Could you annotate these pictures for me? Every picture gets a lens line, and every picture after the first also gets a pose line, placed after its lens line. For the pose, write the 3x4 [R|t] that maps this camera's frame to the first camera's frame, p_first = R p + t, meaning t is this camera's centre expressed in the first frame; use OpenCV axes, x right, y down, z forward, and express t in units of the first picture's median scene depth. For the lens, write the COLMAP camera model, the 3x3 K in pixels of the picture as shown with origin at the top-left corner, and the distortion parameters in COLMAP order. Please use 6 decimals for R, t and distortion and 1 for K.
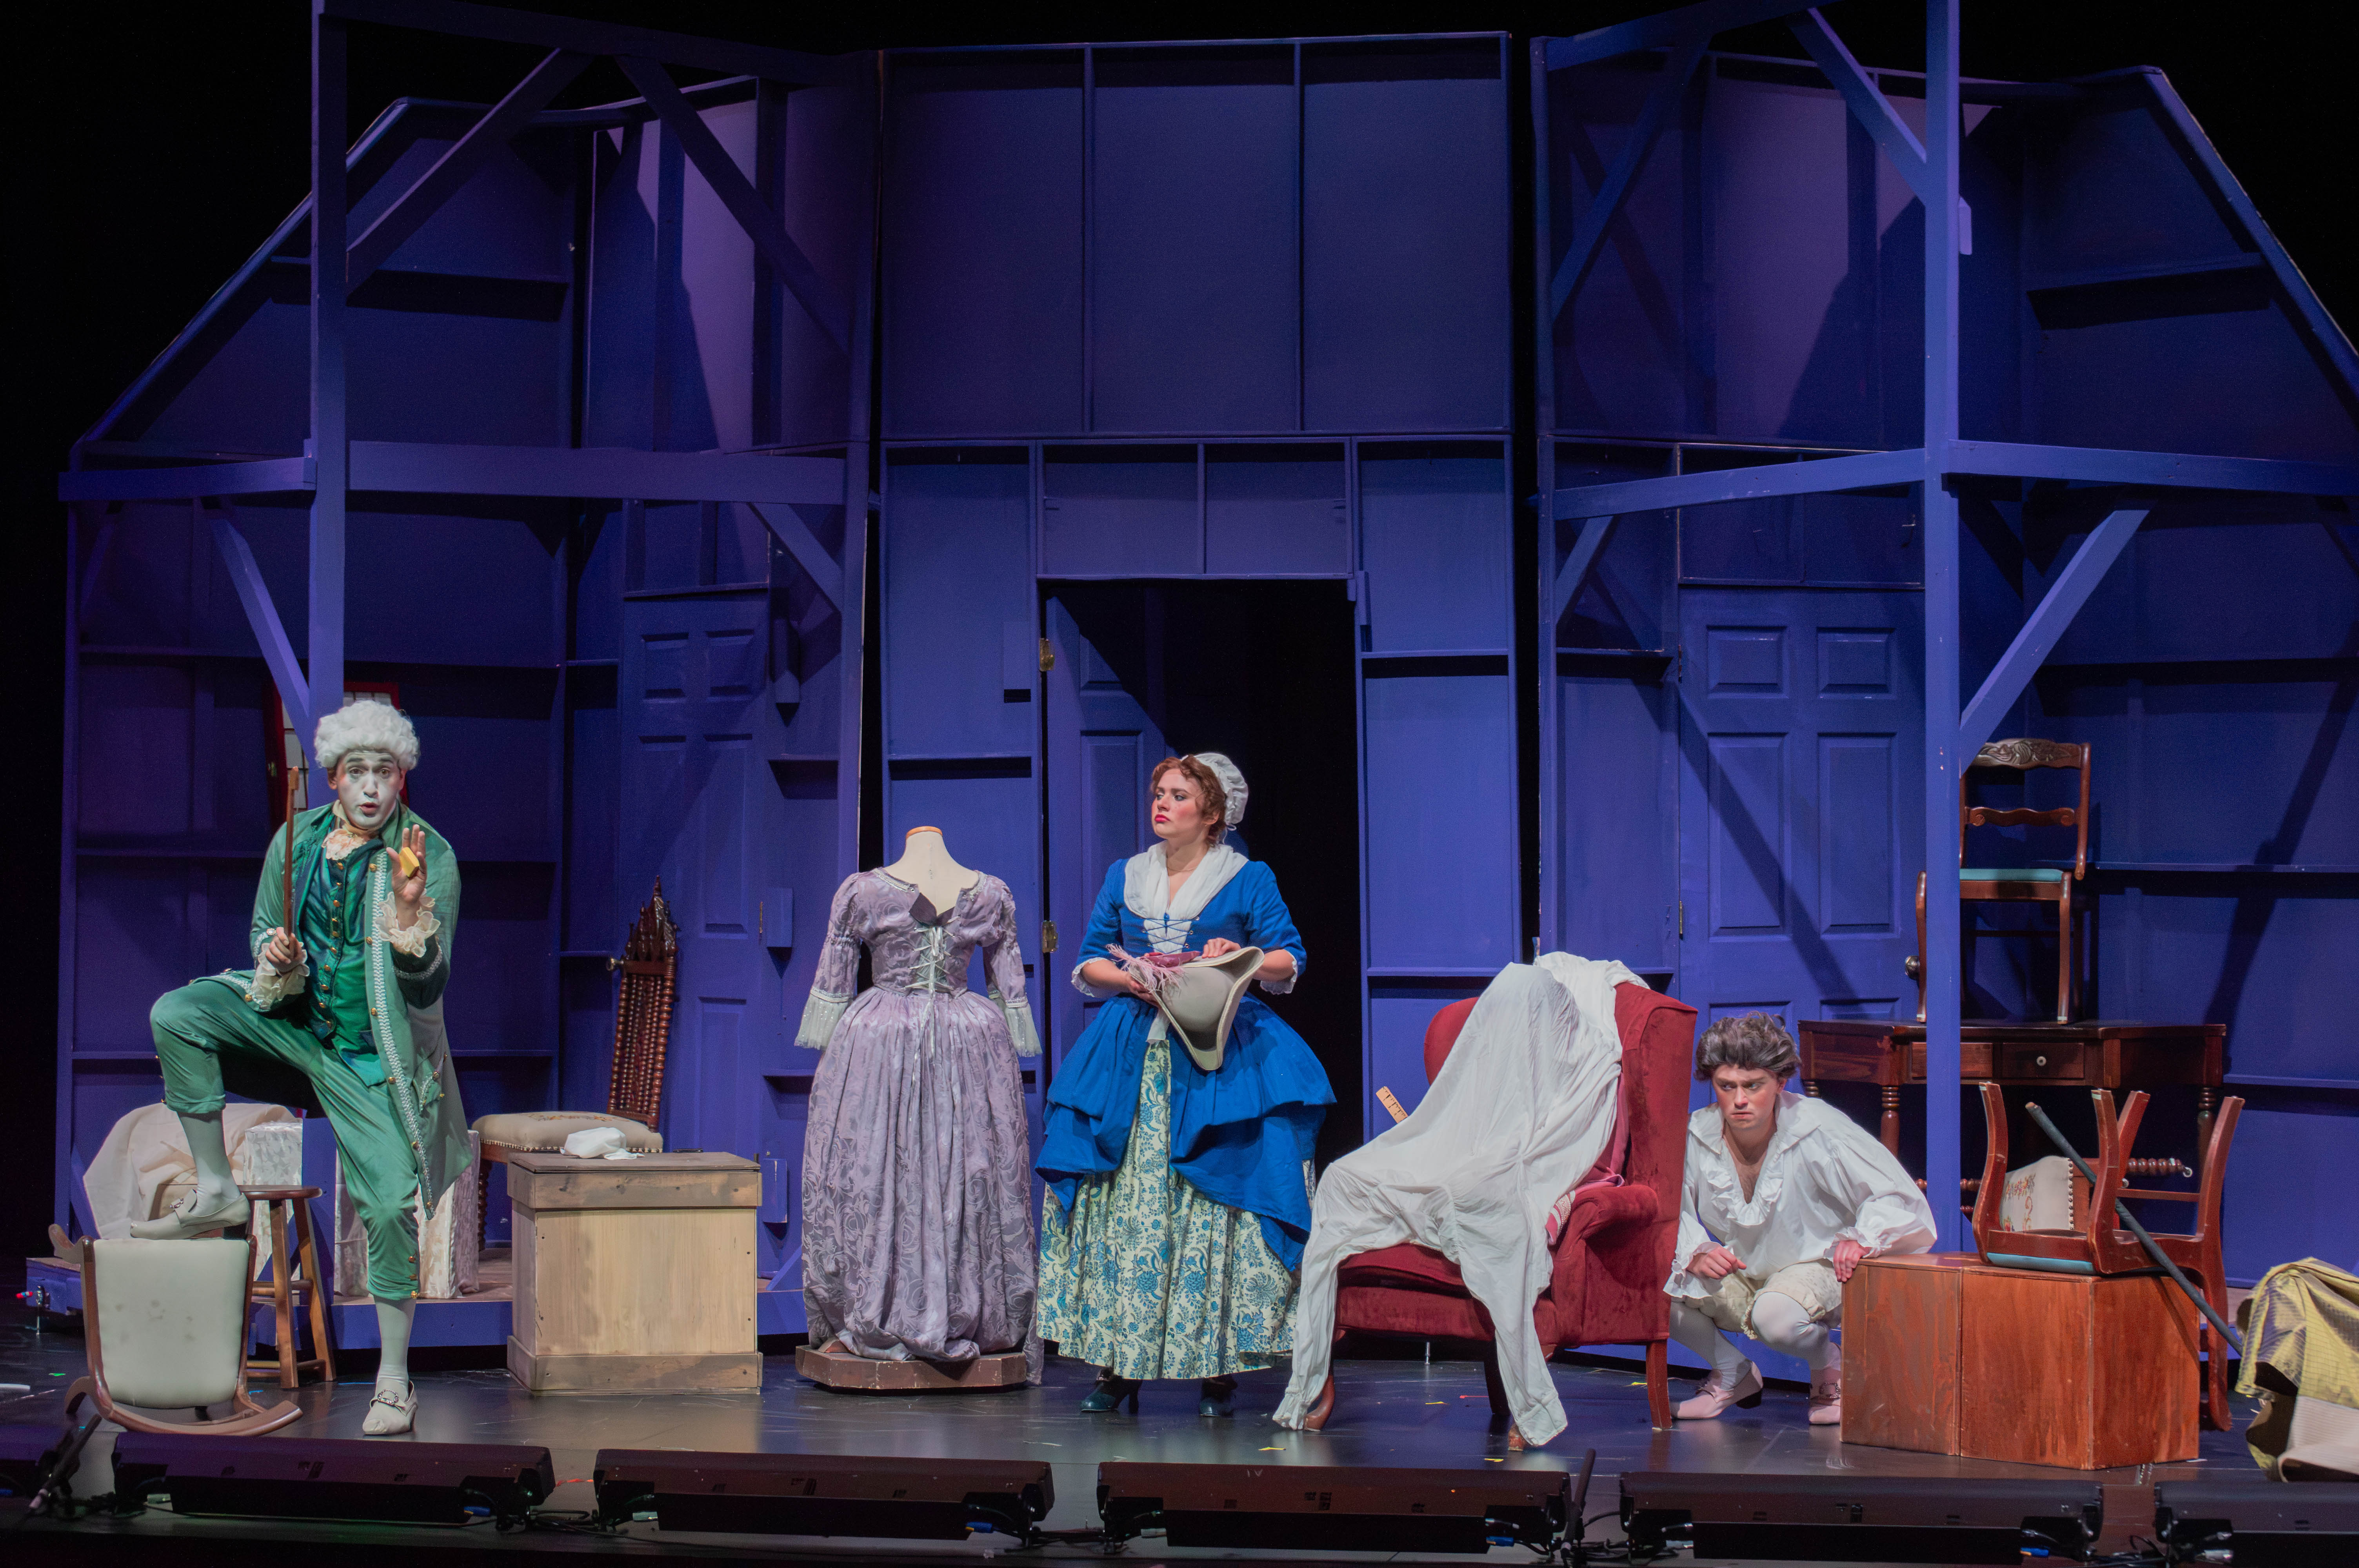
lens RADIAL K [[5700.2, 0, 1180.7], [0, 5700.2, 795.6], [0, 0, 1]] dist [-0.220873, 0.000000]
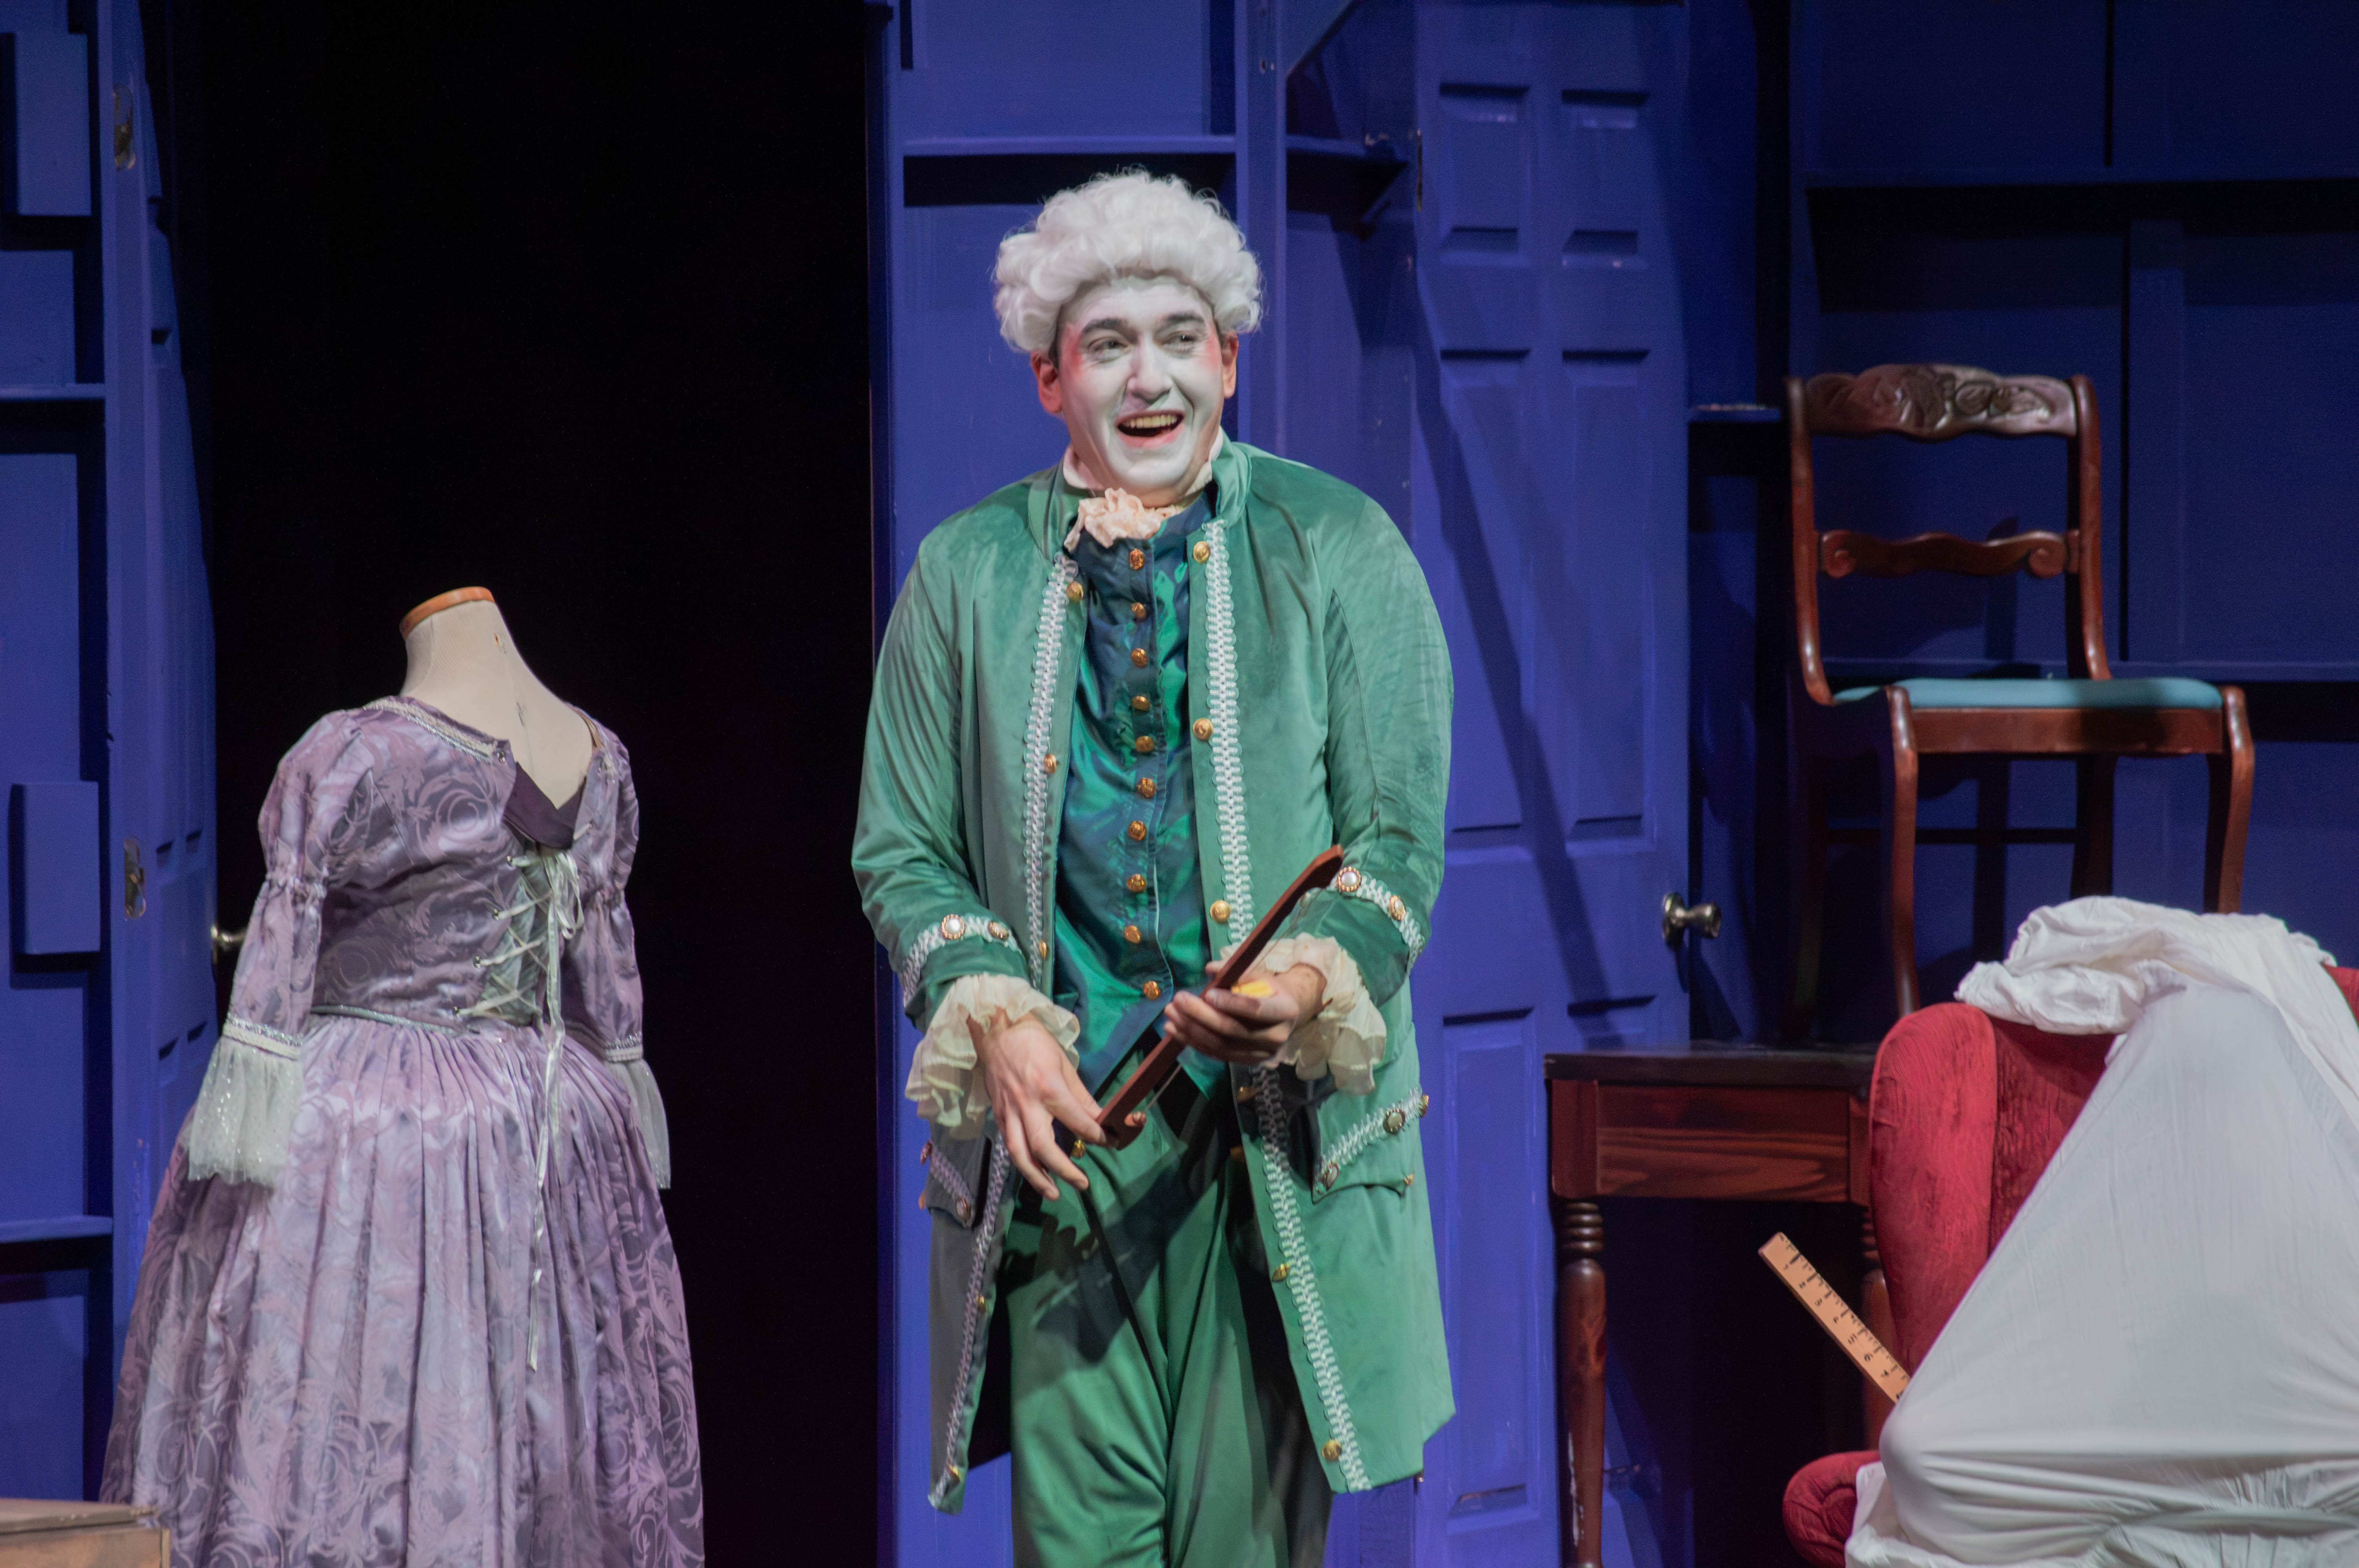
lens RADIAL K [[14177.1, 0, 1201.9], [0, 14177.1, 794.3], [0, 0, 1]] dist [1.747366, 0.000000]
pose [[0.803386, -0.013410, 0.595308, -0.563401], [0.001423, 0.999787, 0.020602, -0.000255], [-0.595457, -0.015705, 0.803234, 0.210247]]
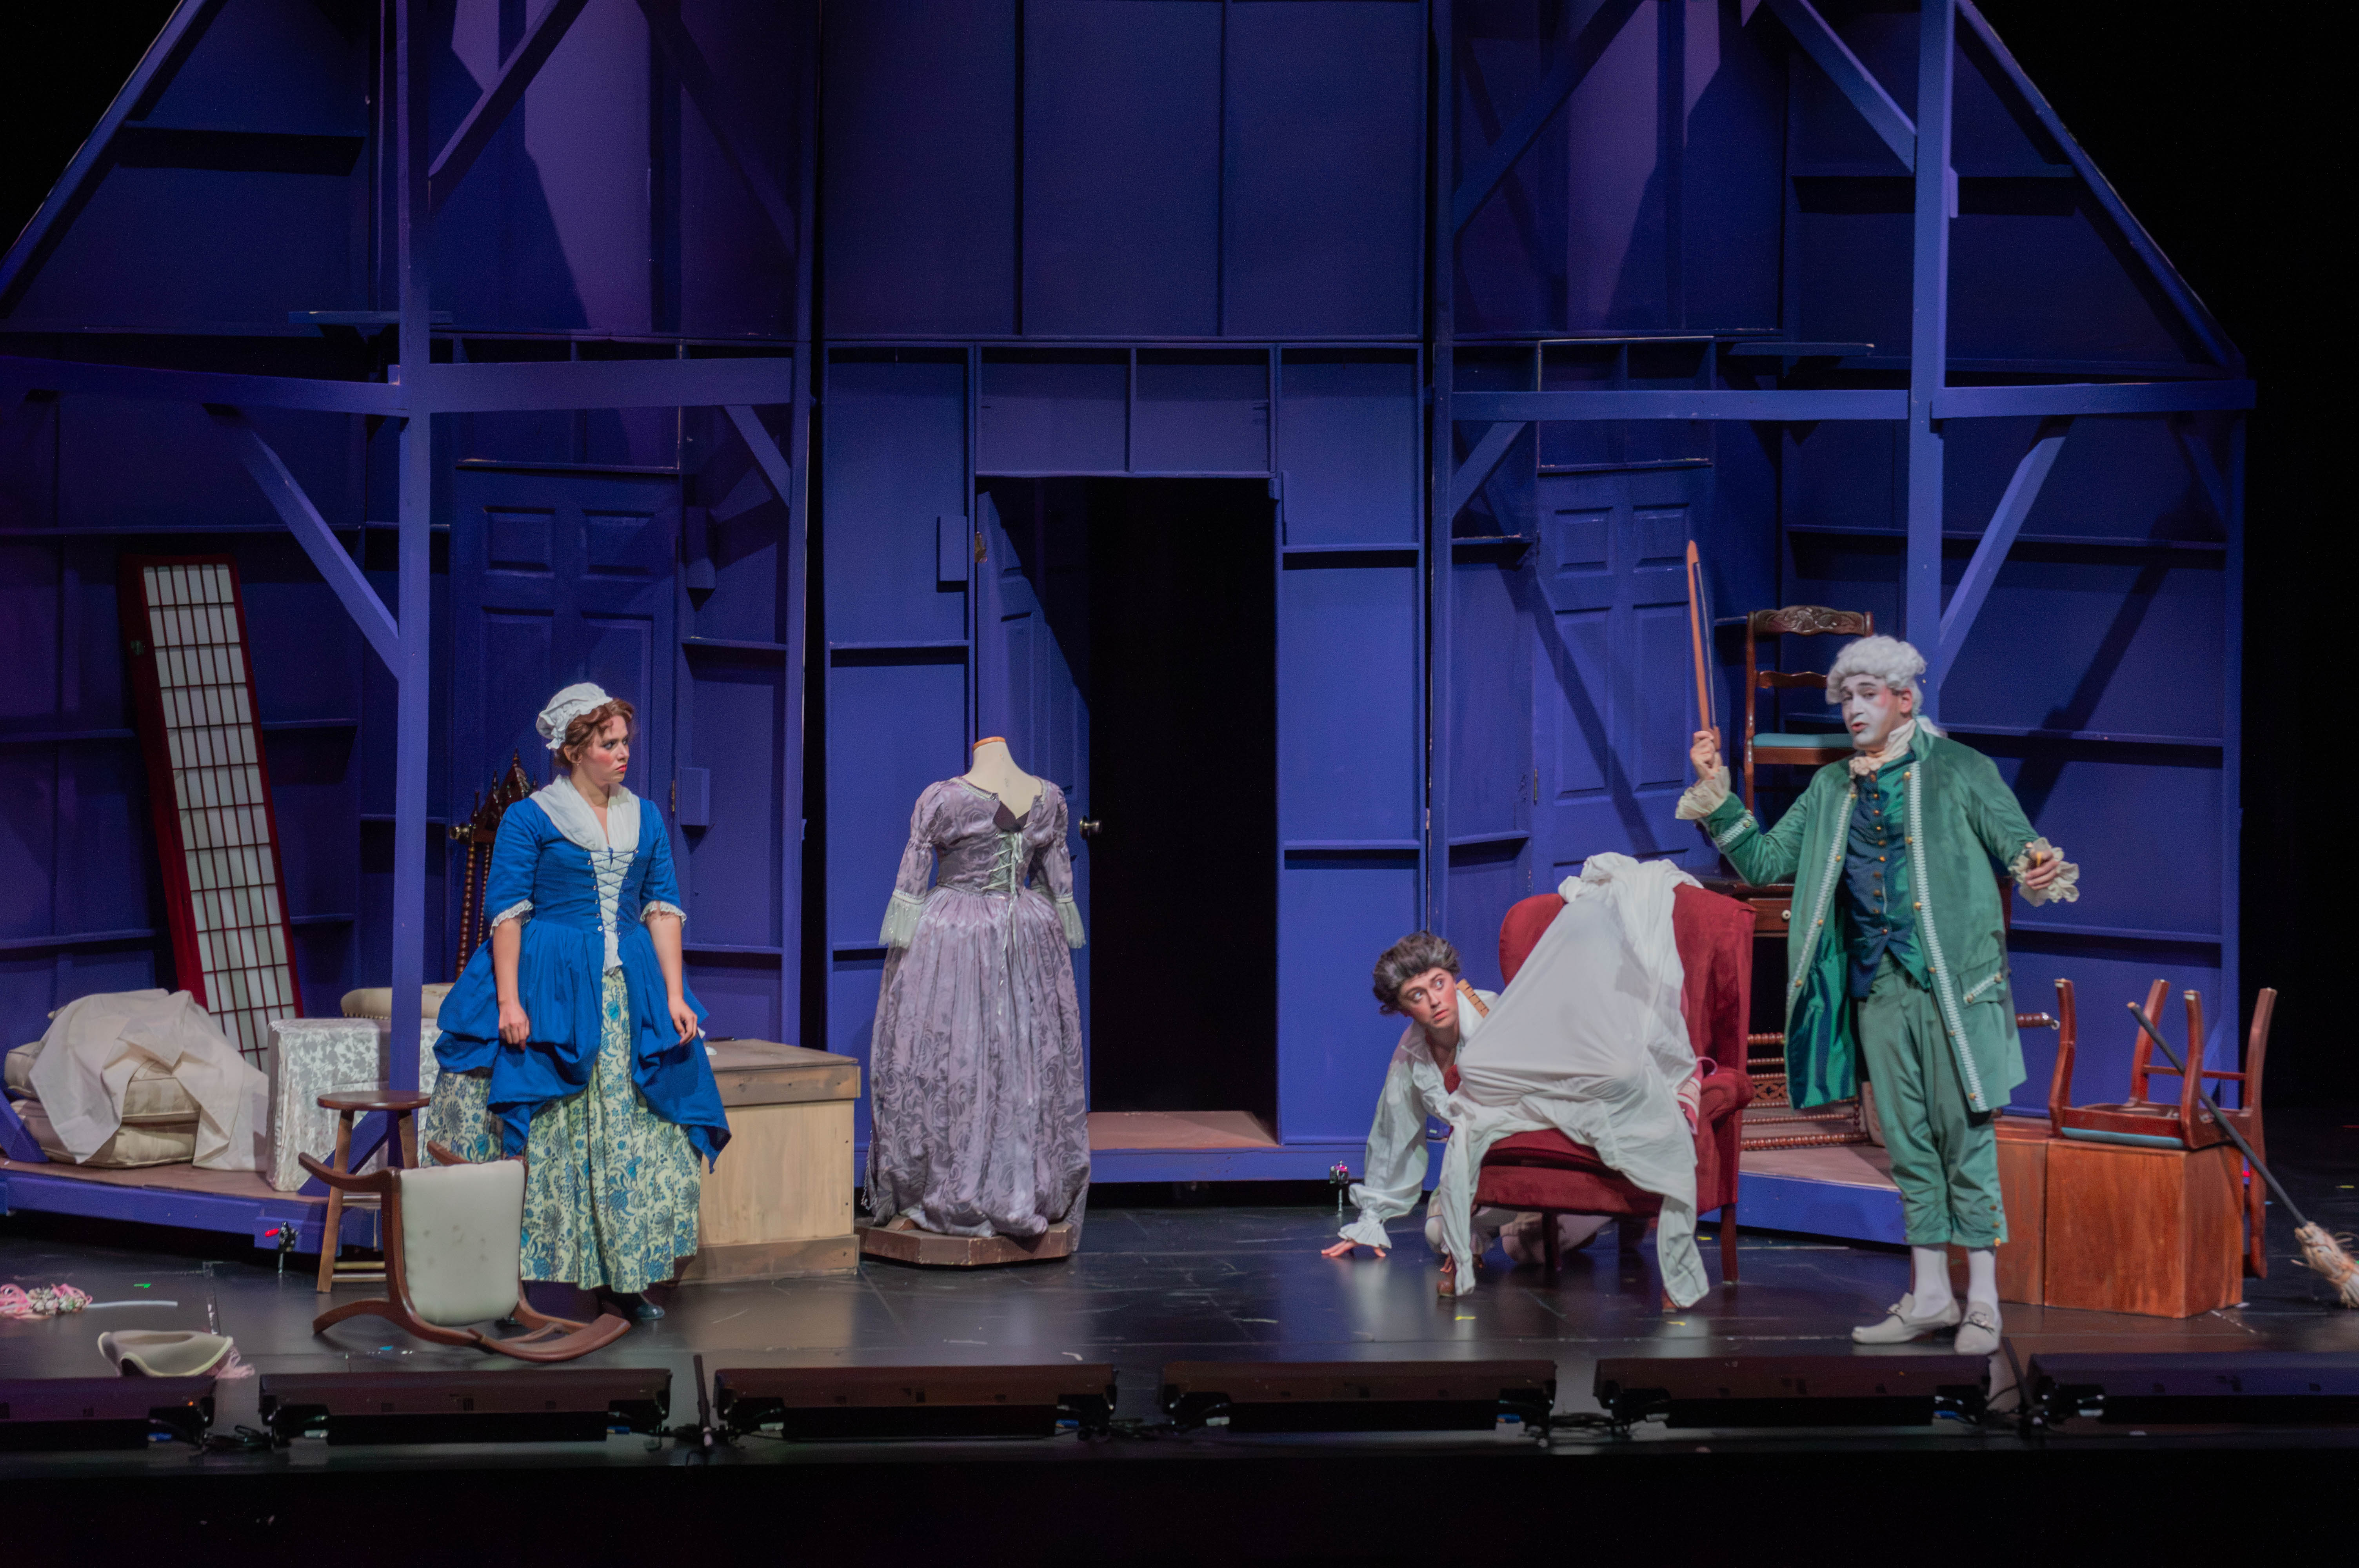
lens RADIAL K [[7631.8, 0, 1169.9], [0, 7631.8, 786.7], [0, 0, 1]] dist [0.257047, 0.000000]
pose [[0.948350, -0.018858, 0.316666, -0.462806], [-0.006557, 0.996853, 0.079001, -0.097669], [-0.317159, -0.076997, 0.945242, -0.360642]]
